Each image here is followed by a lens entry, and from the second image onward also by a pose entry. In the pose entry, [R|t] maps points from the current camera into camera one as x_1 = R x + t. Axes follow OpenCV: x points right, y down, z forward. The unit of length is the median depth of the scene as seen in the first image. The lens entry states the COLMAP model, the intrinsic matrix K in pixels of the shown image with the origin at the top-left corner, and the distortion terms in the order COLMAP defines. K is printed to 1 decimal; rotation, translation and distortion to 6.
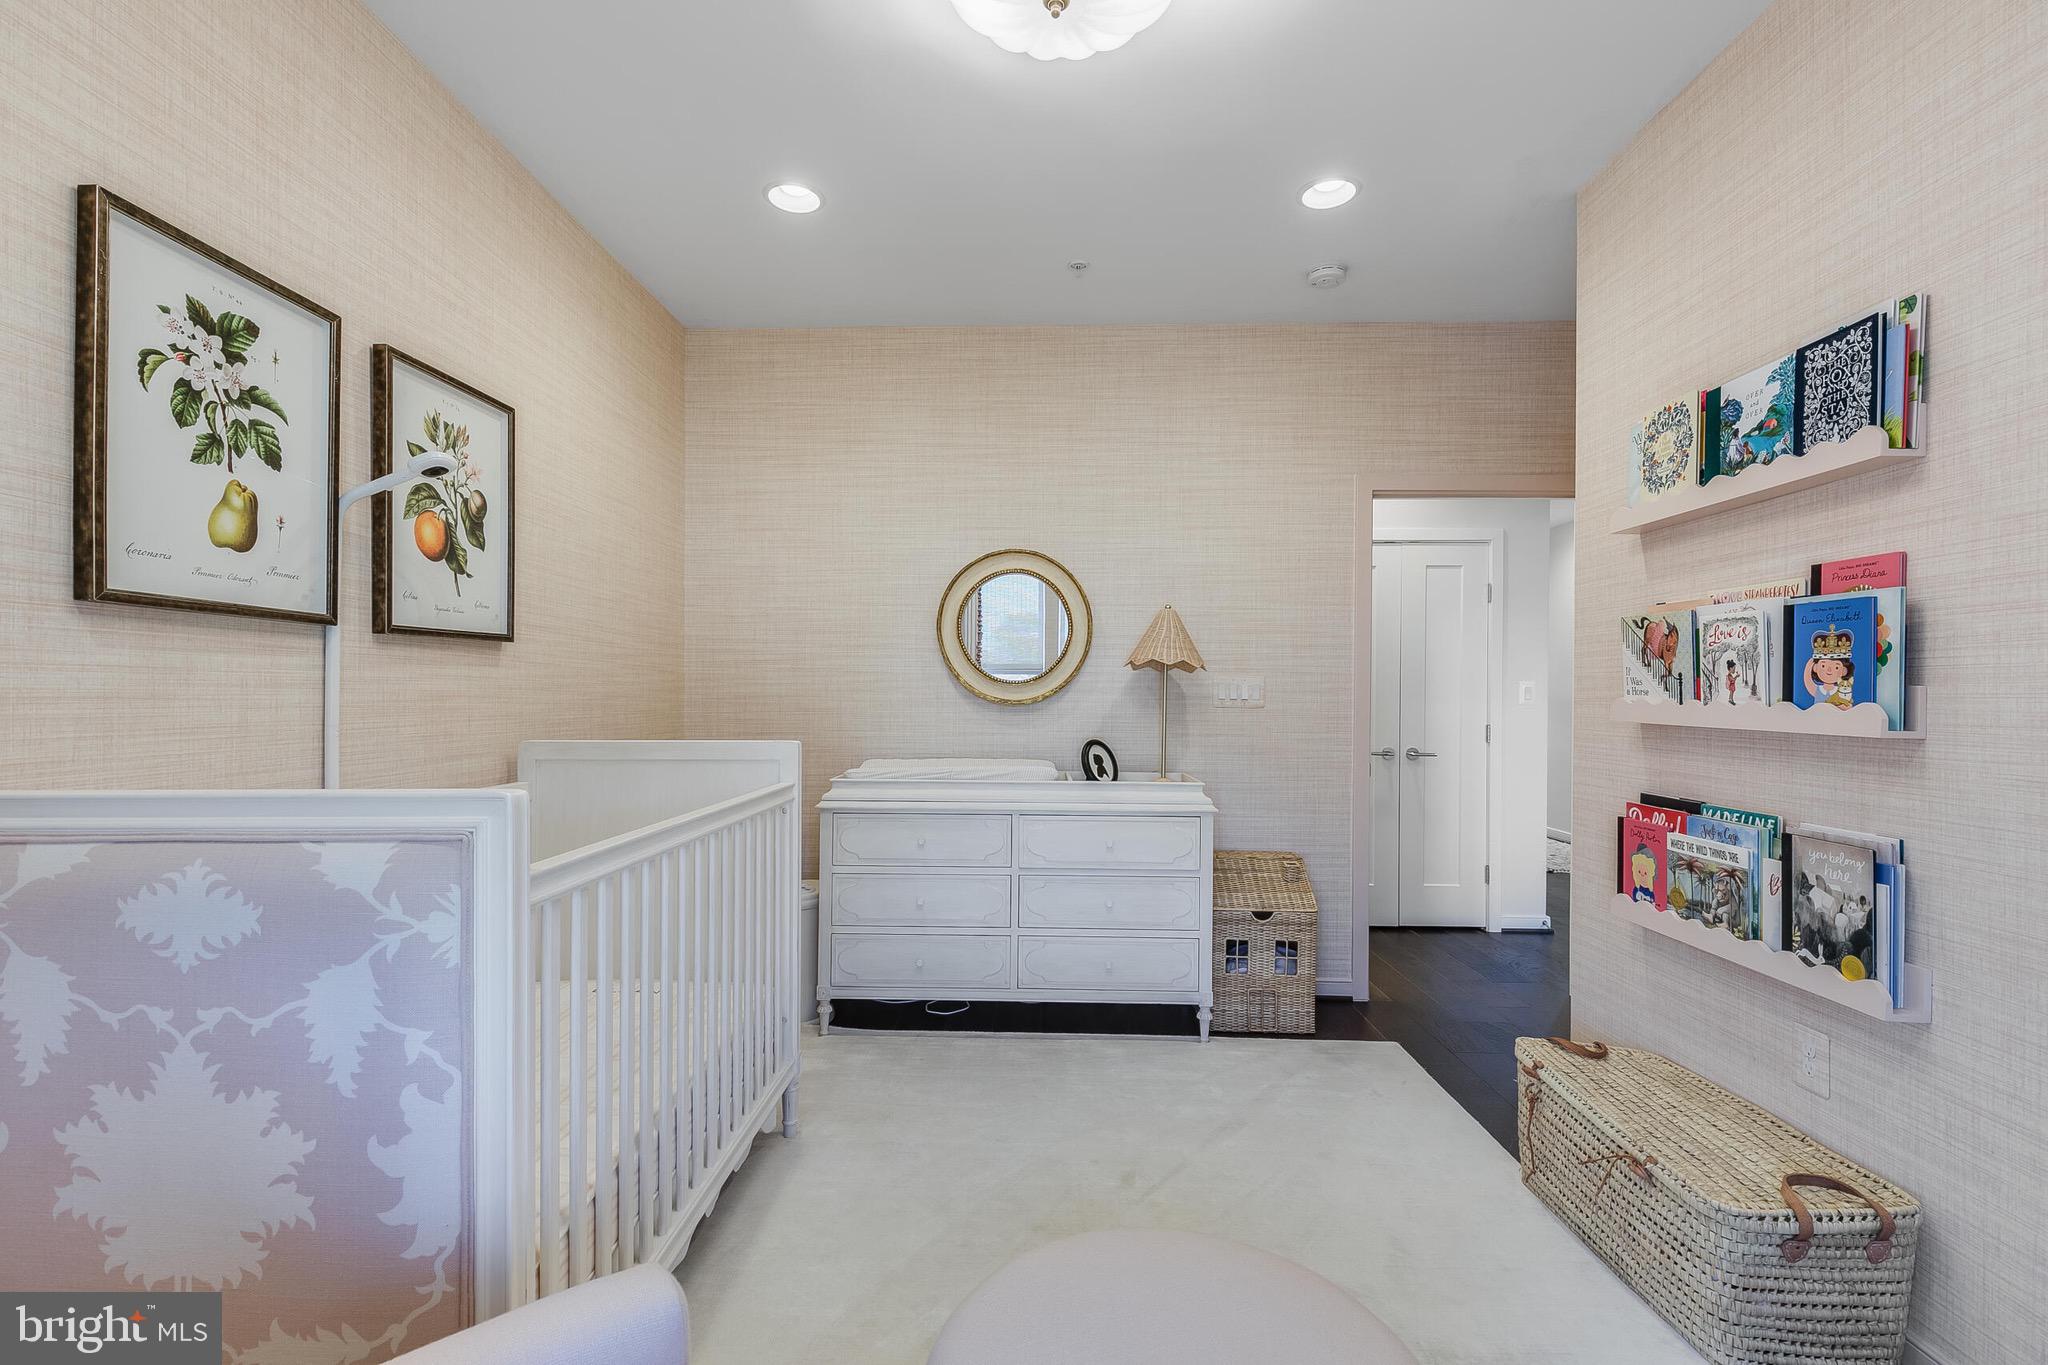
lens RADIAL K [[925.8, 0, 1021.8], [0, 925.8, 689.9], [0, 0, 1]] dist [0.000575, 0.000272]
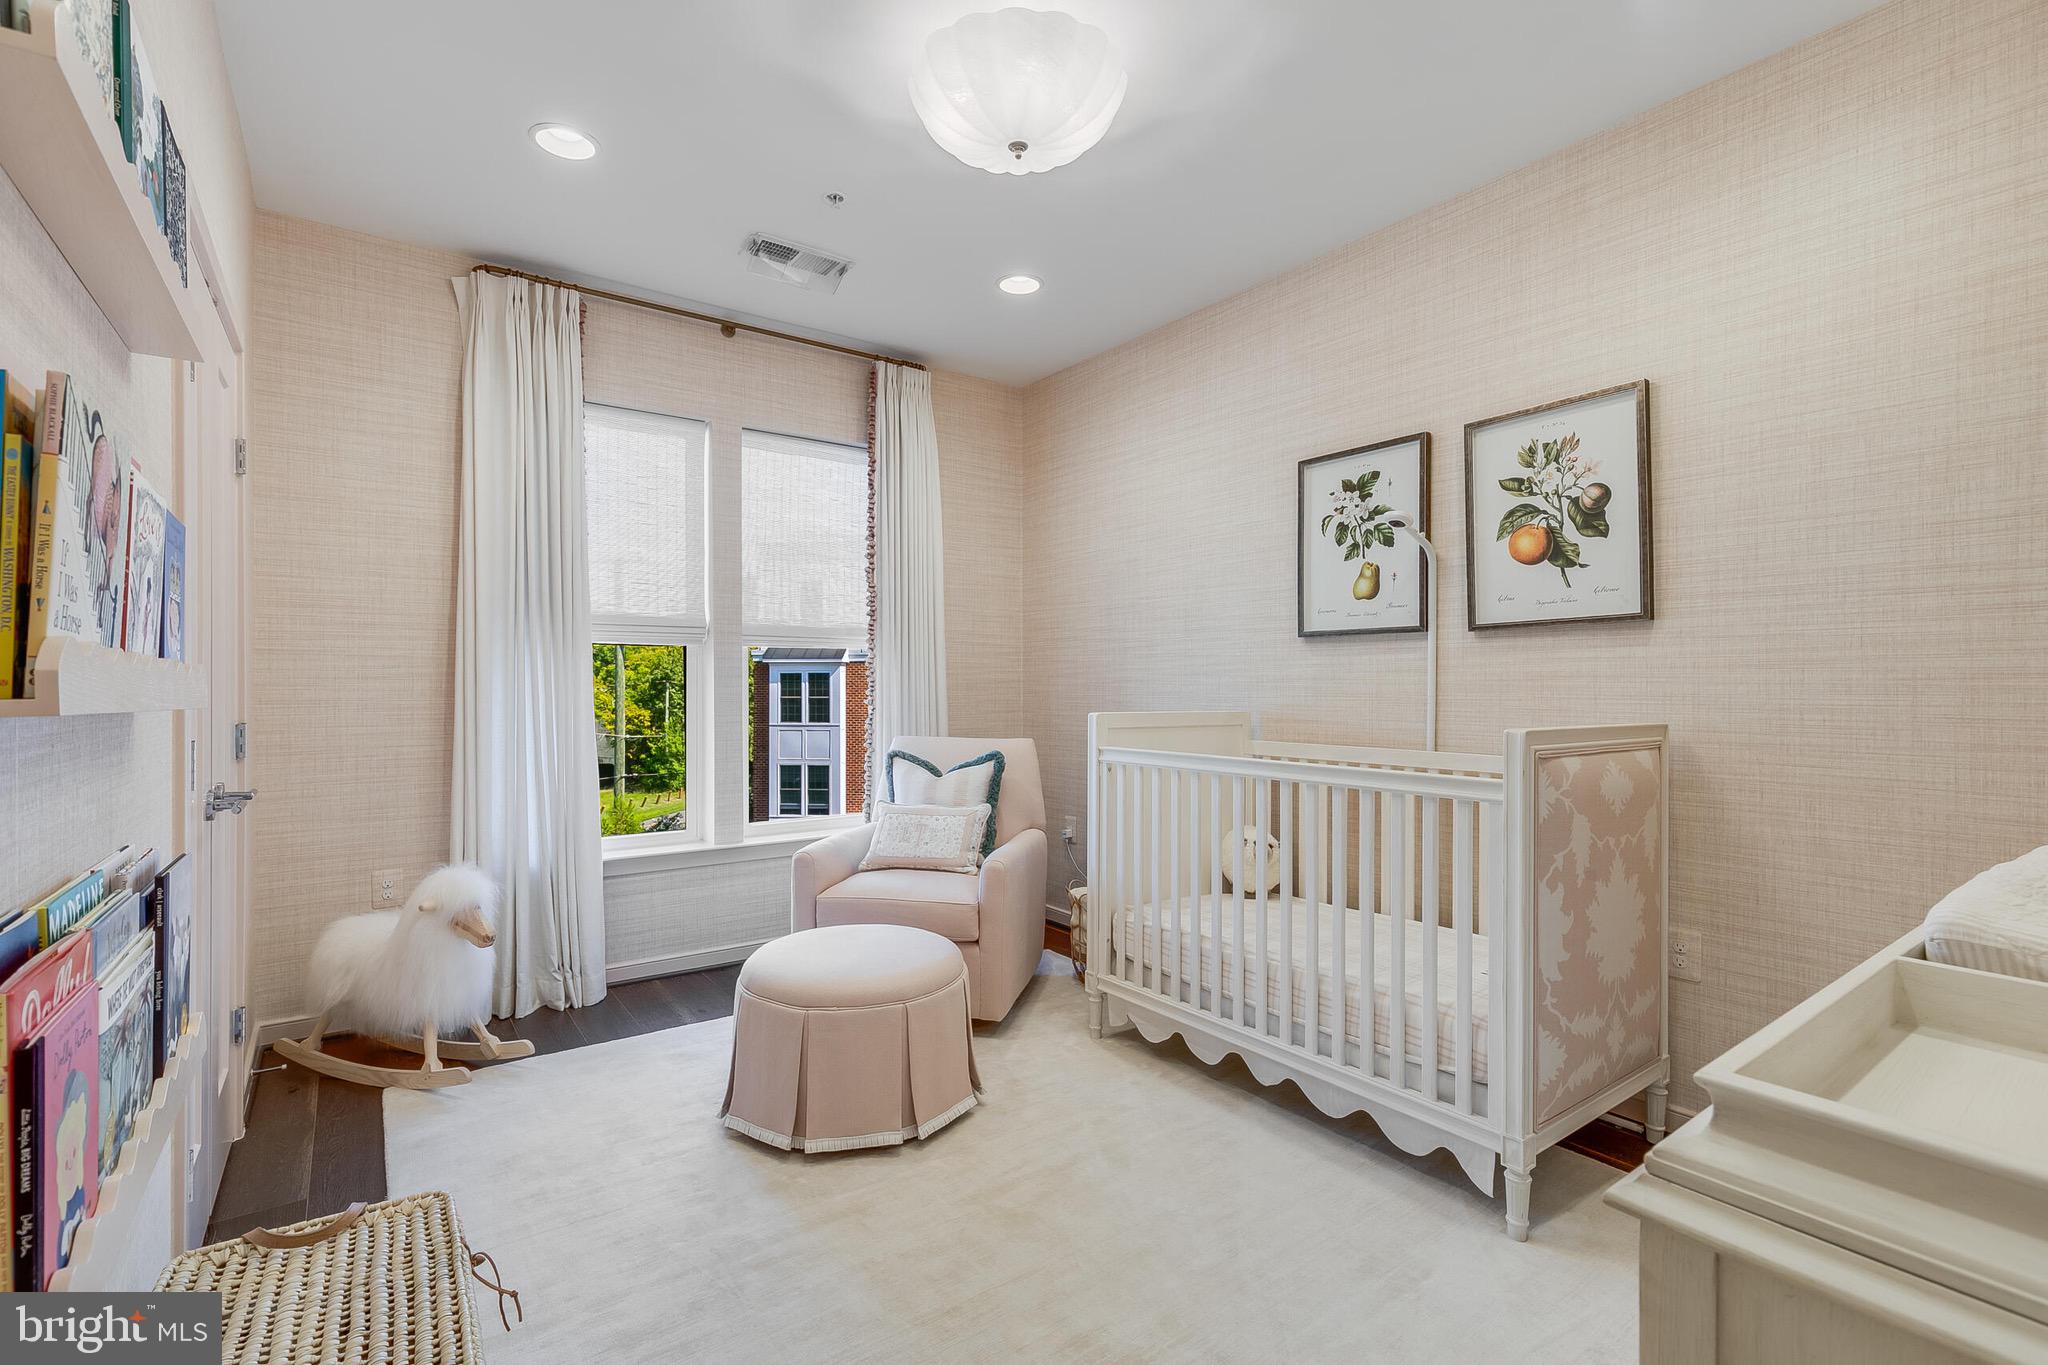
lens RADIAL K [[925.8, 0, 1021.8], [0, 925.8, 689.9], [0, 0, 1]] dist [0.000575, 0.000272]
pose [[-0.797855, -0.002504, -0.602845, 0.644661], [-0.000972, 0.999995, -0.002868, 0.029355], [0.602849, -0.001702, -0.797853, 1.606495]]
